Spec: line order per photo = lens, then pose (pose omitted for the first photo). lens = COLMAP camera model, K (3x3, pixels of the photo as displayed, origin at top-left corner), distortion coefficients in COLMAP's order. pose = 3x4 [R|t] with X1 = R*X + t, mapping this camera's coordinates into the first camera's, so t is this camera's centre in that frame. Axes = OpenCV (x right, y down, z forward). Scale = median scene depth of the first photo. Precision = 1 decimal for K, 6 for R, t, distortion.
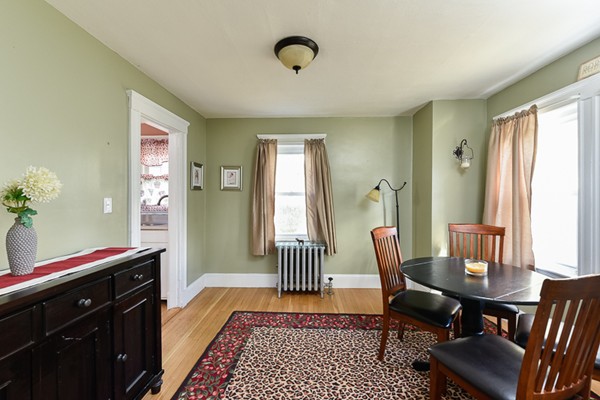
lens RADIAL K [[245.9, 0, 302.0], [0, 245.9, 195.1], [0, 0, 1]] dist [-0.000587, -0.000089]
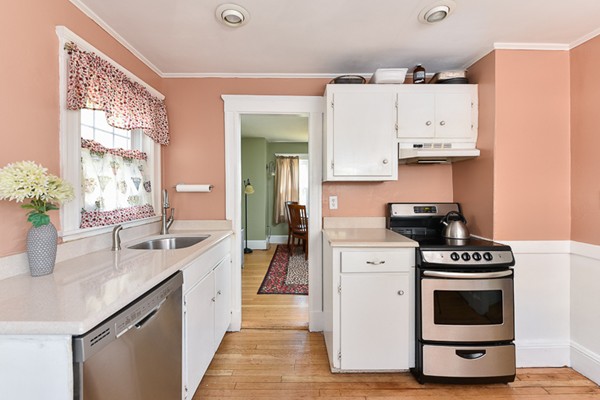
lens RADIAL K [[245.7, 0, 300.6], [0, 245.7, 189.4], [0, 0, 1]] dist [-0.000473, 0.000029]
pose [[-0.038164, -0.002731, 0.999268, -1.387228], [-0.002283, 0.999994, 0.002646, -0.003397], [-0.999269, -0.002180, -0.038170, 0.845411]]
